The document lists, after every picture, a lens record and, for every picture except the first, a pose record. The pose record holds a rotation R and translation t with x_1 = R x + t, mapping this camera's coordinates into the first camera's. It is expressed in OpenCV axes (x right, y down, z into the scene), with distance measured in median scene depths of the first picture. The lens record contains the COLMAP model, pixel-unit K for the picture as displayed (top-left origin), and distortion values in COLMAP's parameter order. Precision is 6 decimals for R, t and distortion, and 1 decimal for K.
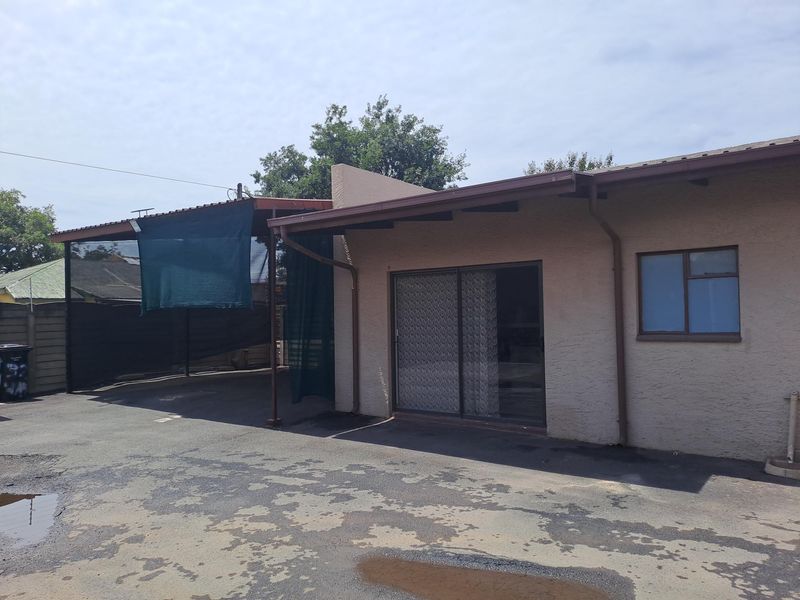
lens RADIAL K [[563.8, 0, 413.0], [0, 563.8, 331.6], [0, 0, 1]] dist [0.008423, -0.004780]
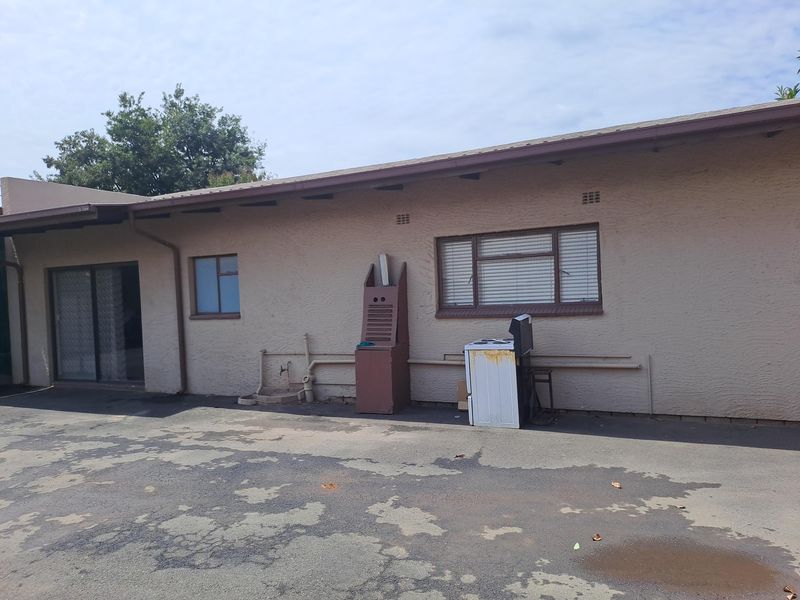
lens RADIAL K [[580.1, 0, 400.4], [0, 580.1, 329.4], [0, 0, 1]] dist [0.022155, -0.002821]
pose [[0.985524, -0.030450, 0.166778, 0.490581], [0.025603, 0.999187, 0.031135, 0.006965], [-0.167590, -0.026415, 0.985503, -0.382681]]
